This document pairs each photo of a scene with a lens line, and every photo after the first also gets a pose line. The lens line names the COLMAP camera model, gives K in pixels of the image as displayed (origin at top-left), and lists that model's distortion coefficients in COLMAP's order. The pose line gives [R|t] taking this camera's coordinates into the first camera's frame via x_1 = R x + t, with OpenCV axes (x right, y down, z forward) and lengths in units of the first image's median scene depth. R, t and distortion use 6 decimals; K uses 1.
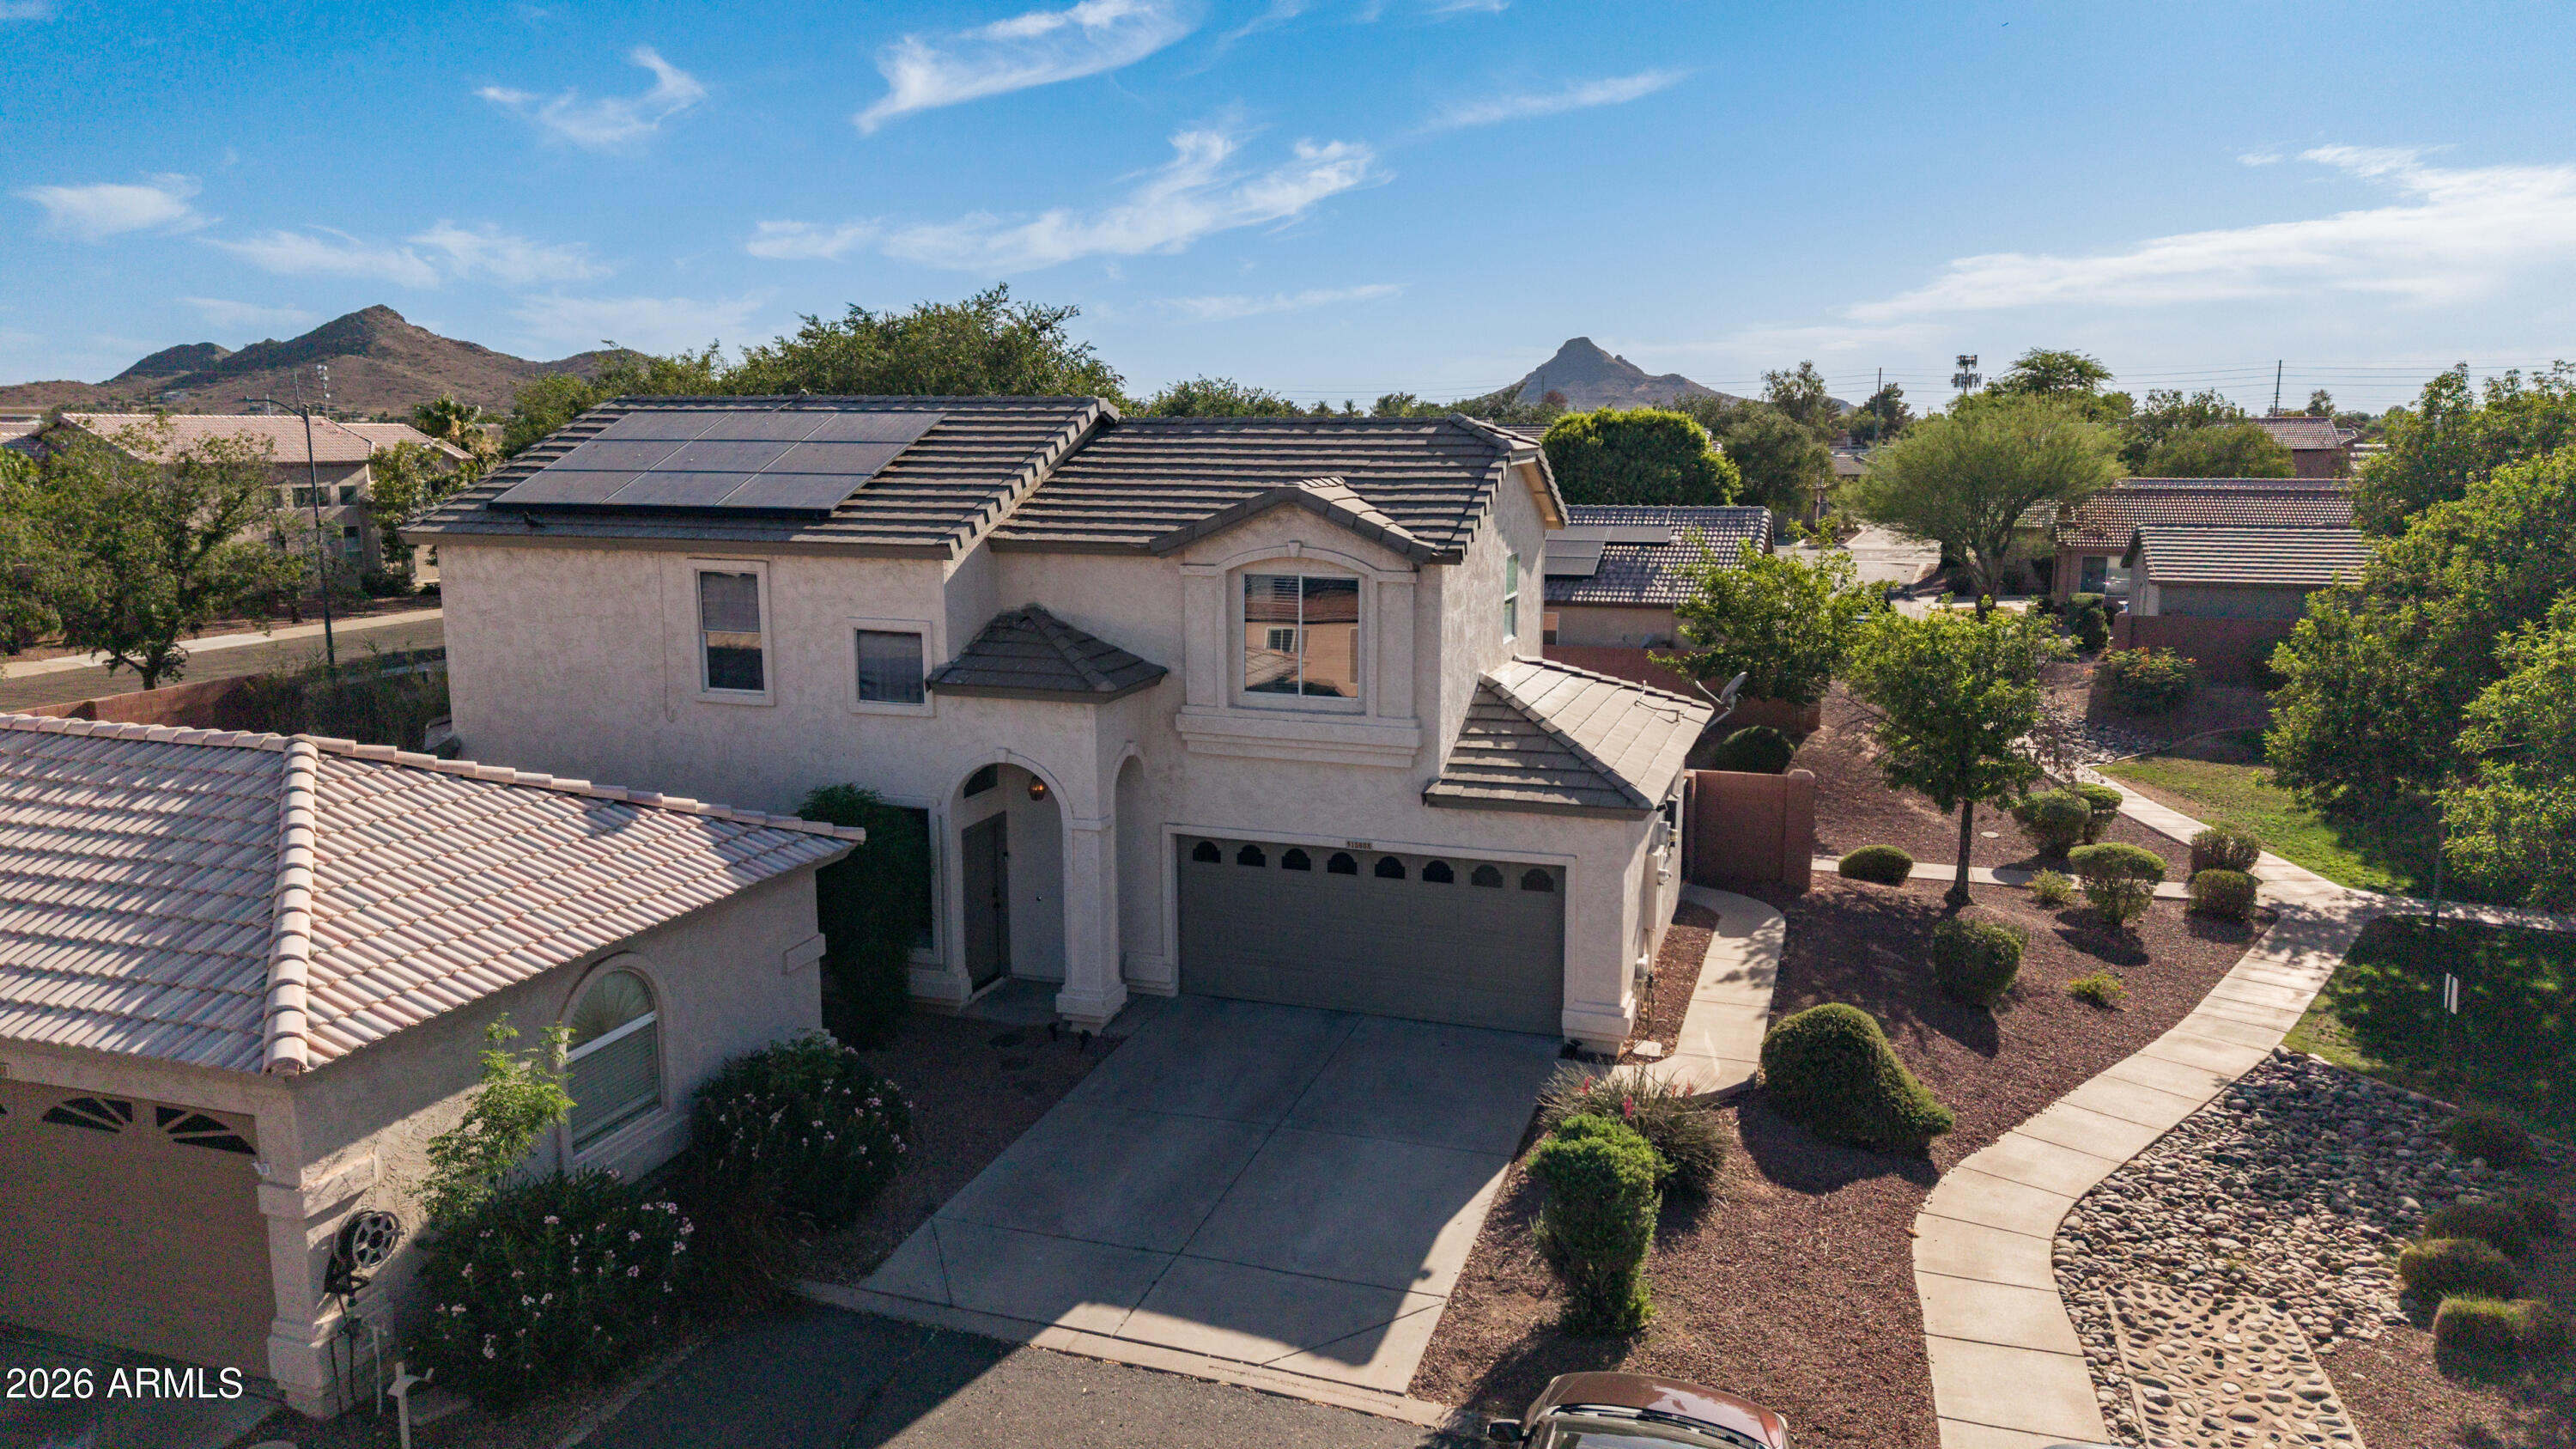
lens RADIAL K [[1716.7, 0, 1284.6], [0, 1716.7, 739.7], [0, 0, 1]] dist [0.066196, -0.060553]
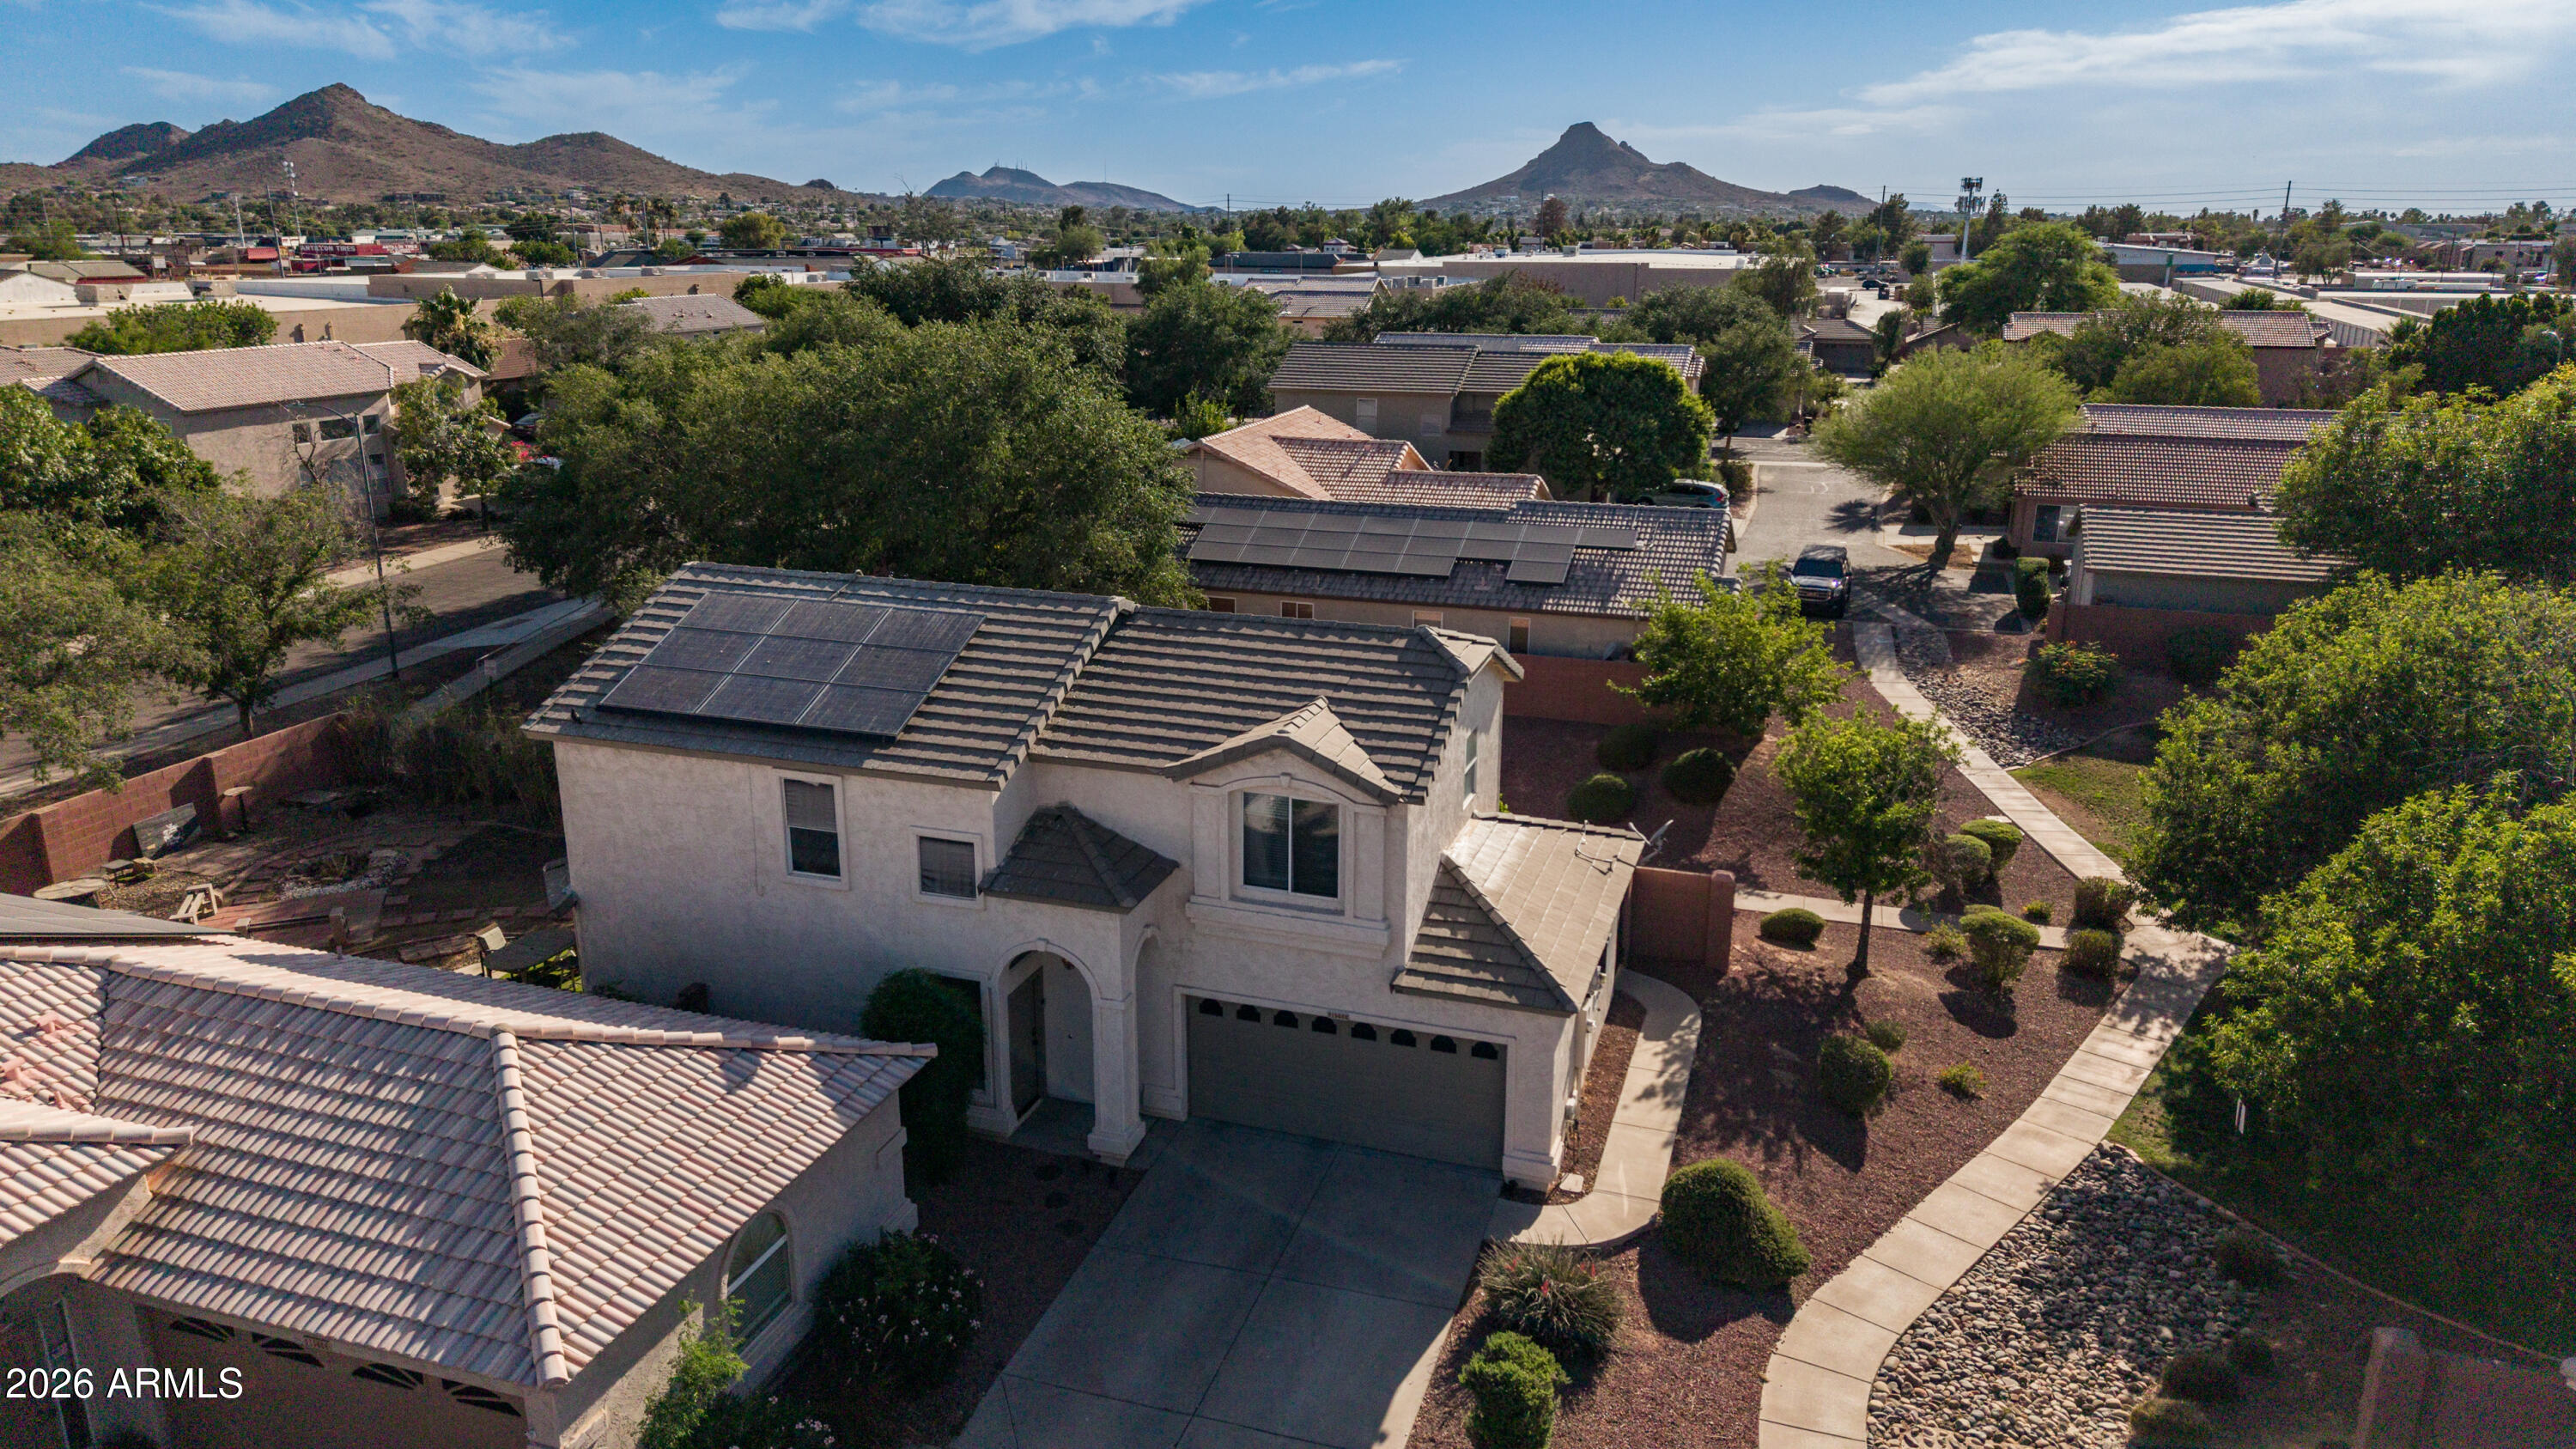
lens RADIAL K [[1716.7, 0, 1284.6], [0, 1716.7, 739.7], [0, 0, 1]] dist [0.066196, -0.060553]
pose [[0.999985, 0.002612, 0.004757, -0.000362], [-0.003157, 0.992951, 0.118483, -0.272712], [-0.004414, -0.118496, 0.992945, -0.177064]]
